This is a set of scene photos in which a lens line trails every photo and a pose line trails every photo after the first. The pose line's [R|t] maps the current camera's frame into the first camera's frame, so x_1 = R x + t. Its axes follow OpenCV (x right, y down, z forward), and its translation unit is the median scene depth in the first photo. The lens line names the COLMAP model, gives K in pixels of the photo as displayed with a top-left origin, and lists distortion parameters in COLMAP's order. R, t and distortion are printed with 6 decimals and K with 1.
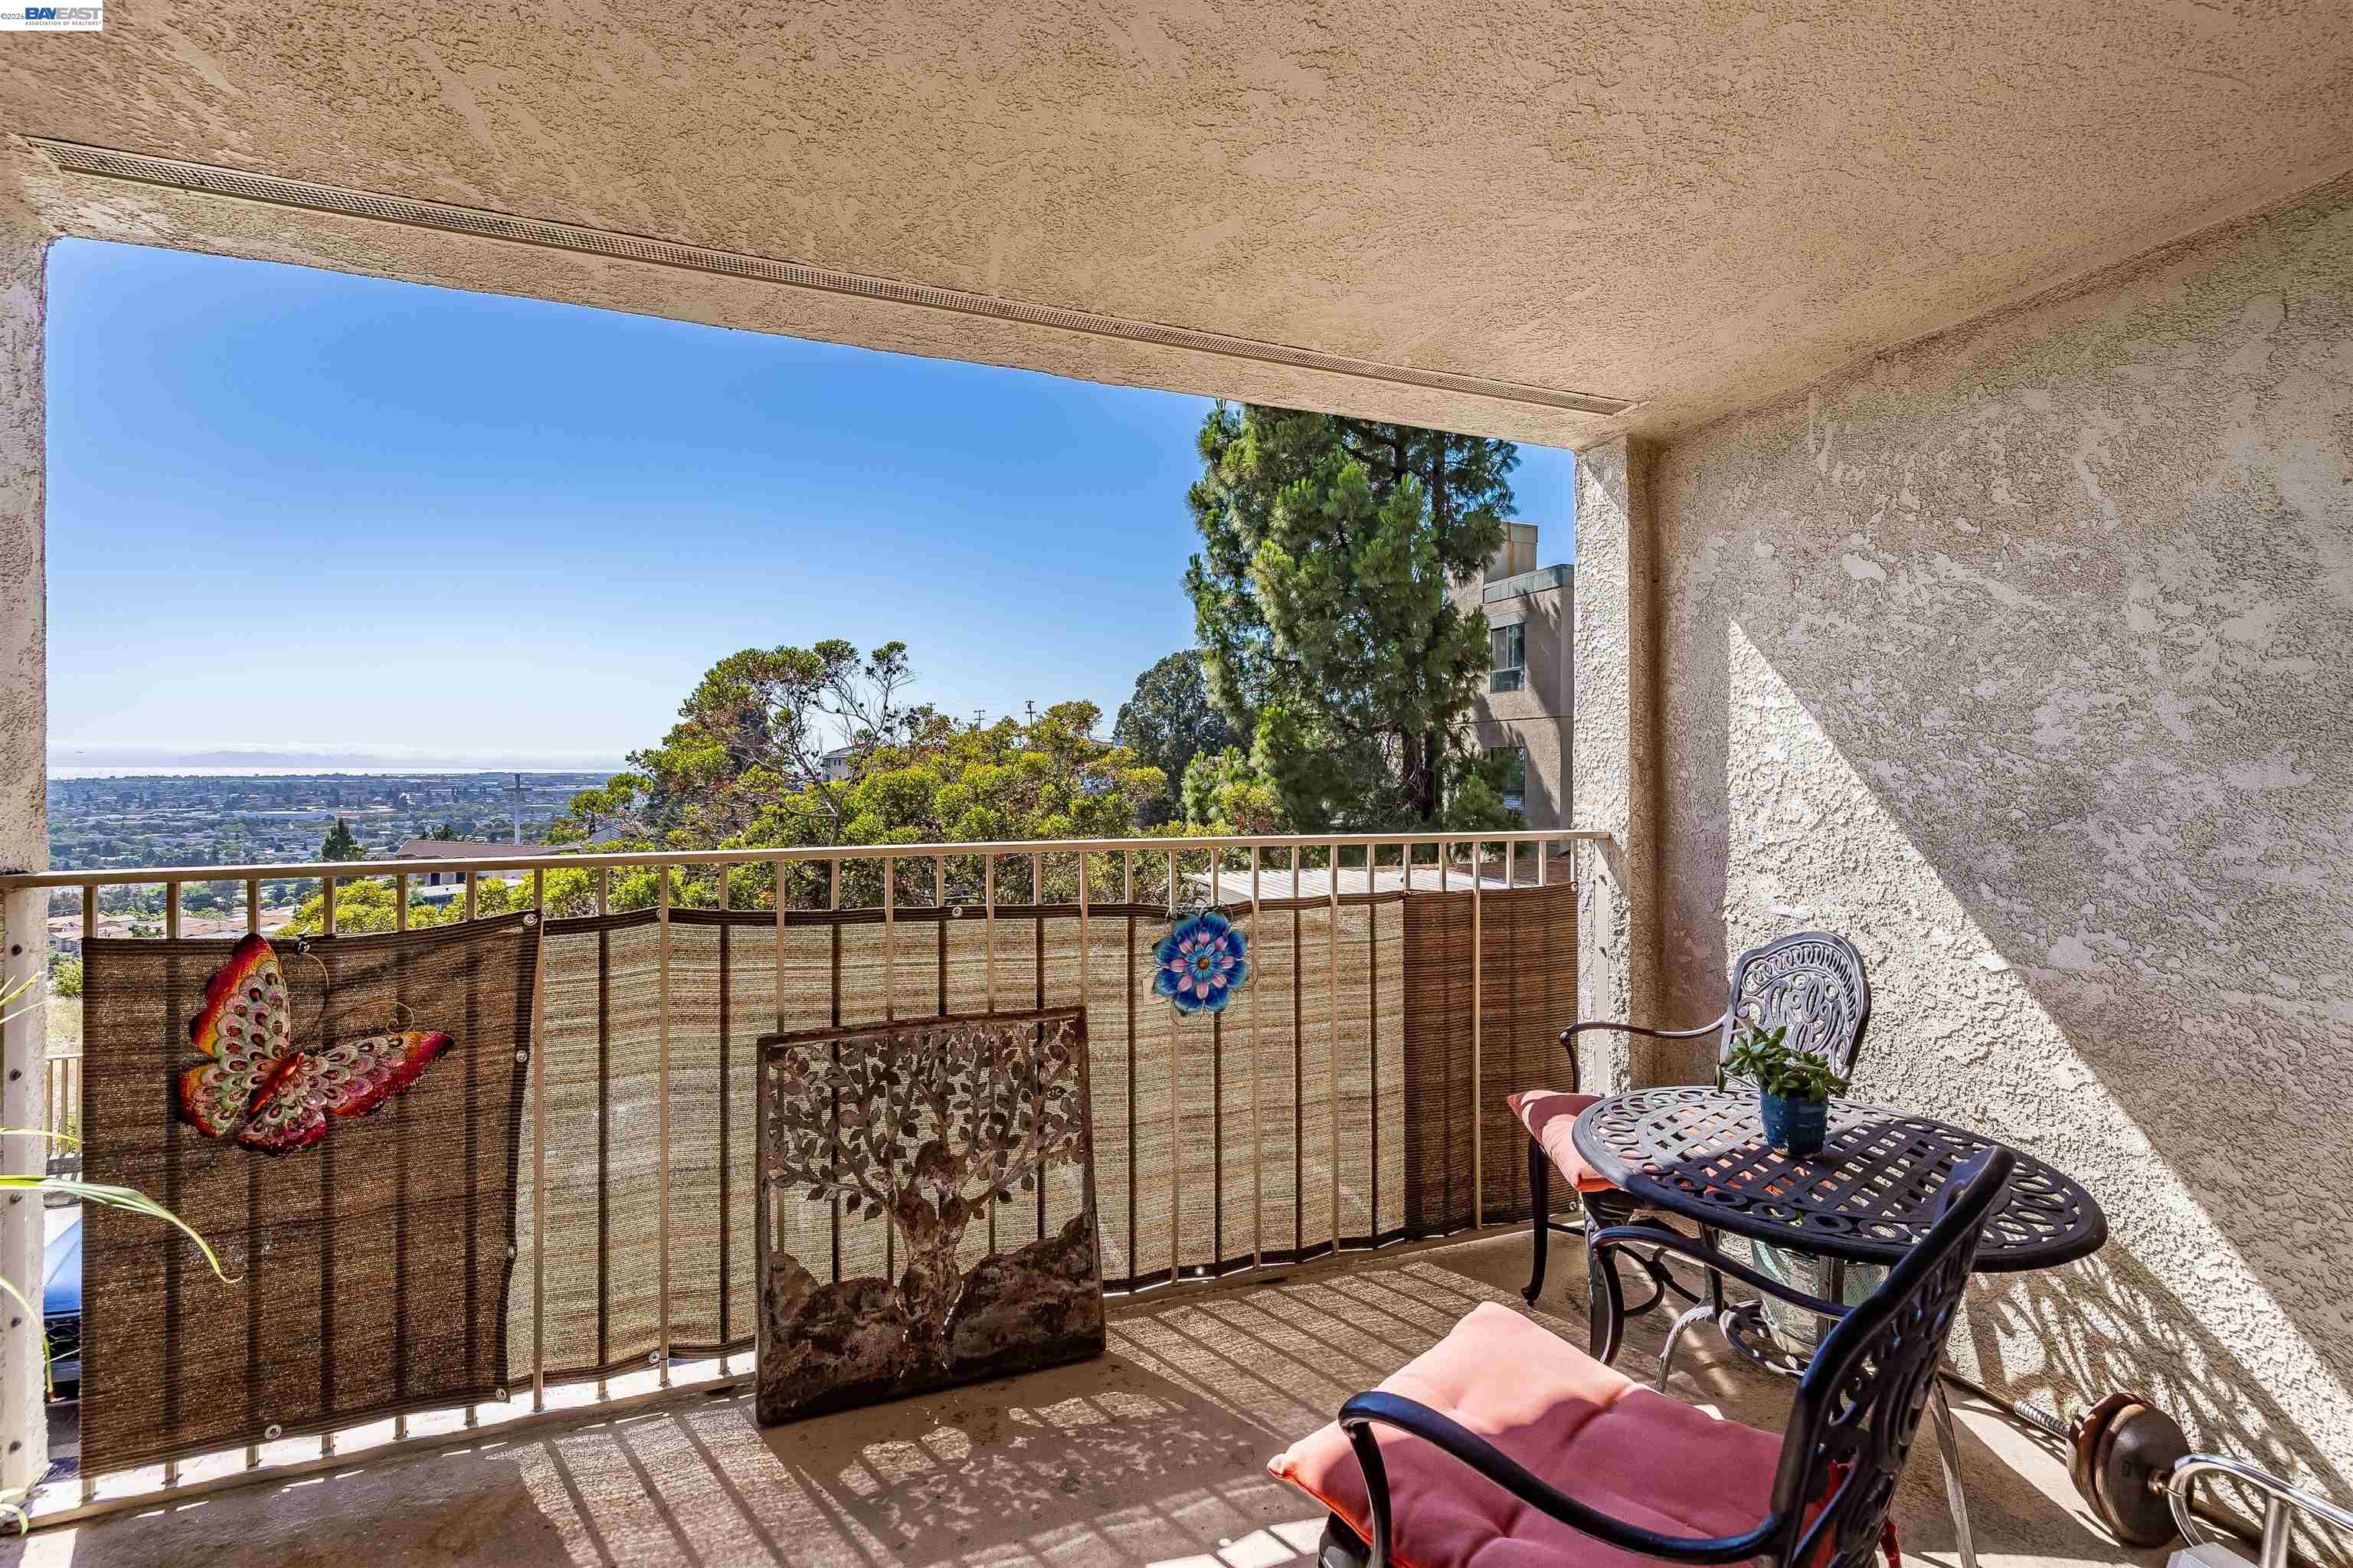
lens RADIAL K [[987.3, 0, 1176.5], [0, 987.3, 784.0], [0, 0, 1]] dist [0.000317, -0.000028]
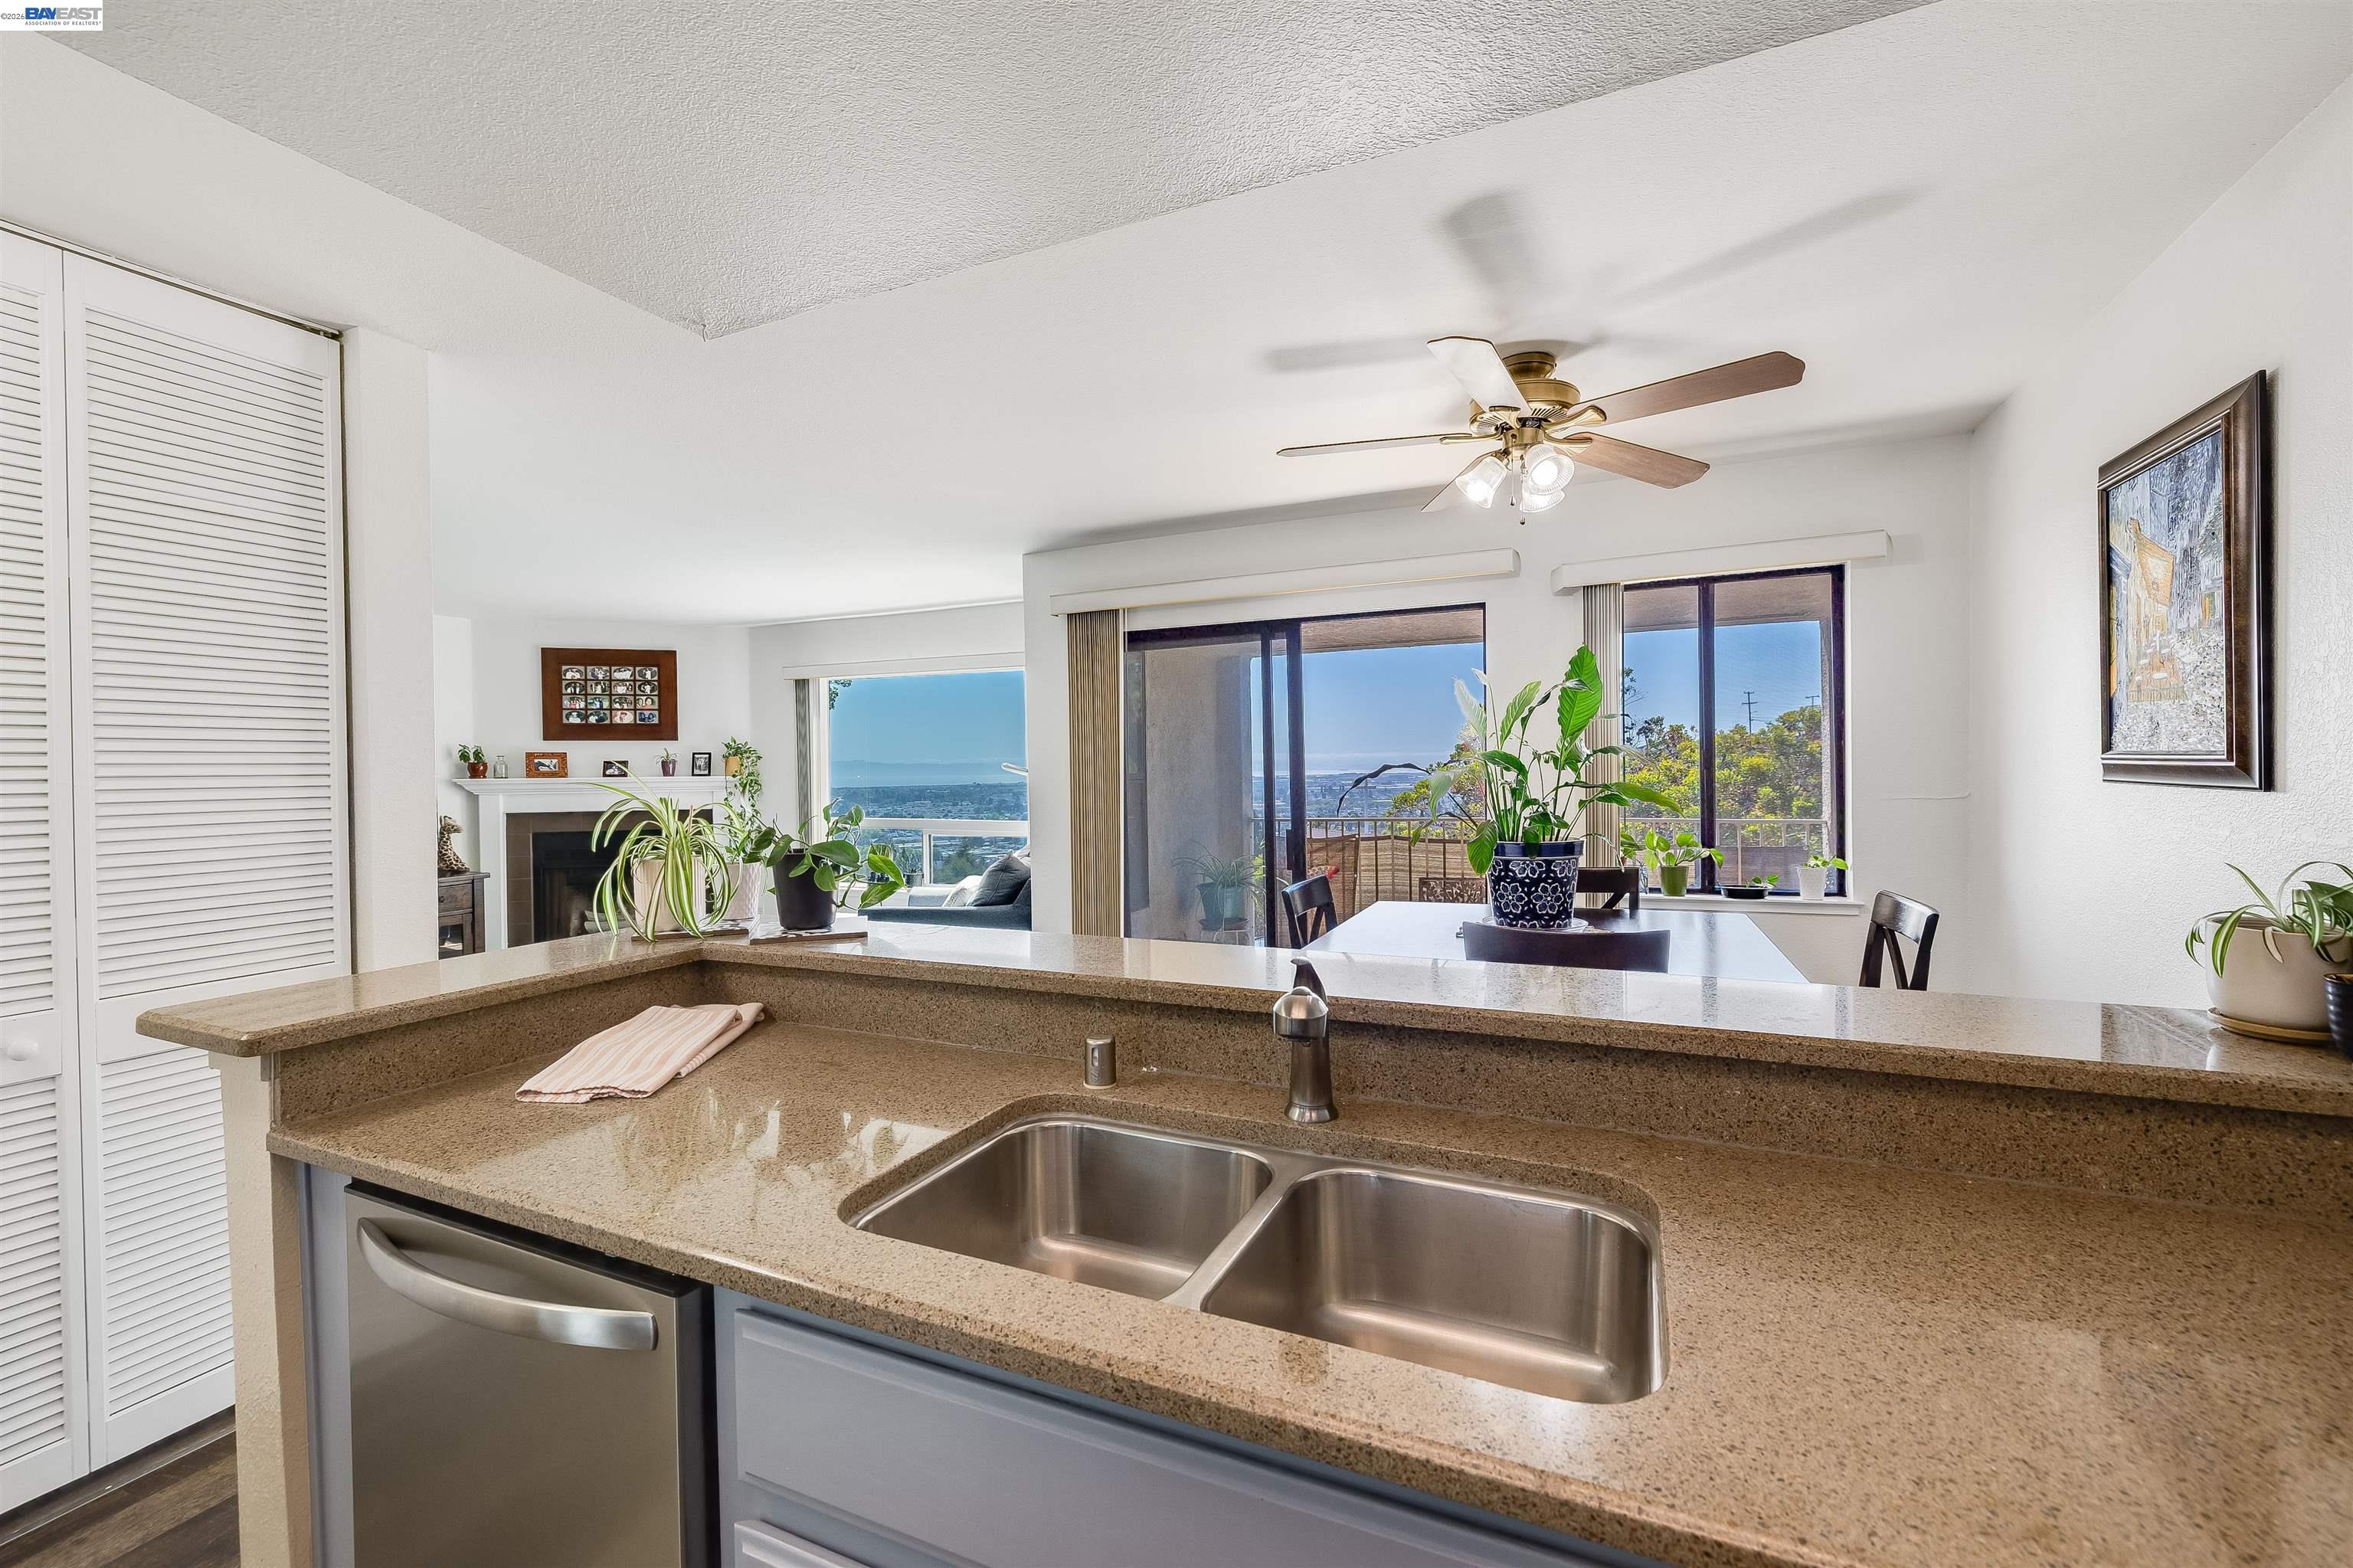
lens RADIAL K [[987.3, 0, 1176.5], [0, 987.3, 784.0], [0, 0, 1]] dist [0.000317, -0.000028]
pose [[0.711965, -0.006137, -0.702188, 1.262409], [0.008558, 0.999963, -0.000062, -0.045269], [0.702163, -0.005965, 0.711992, -1.816909]]
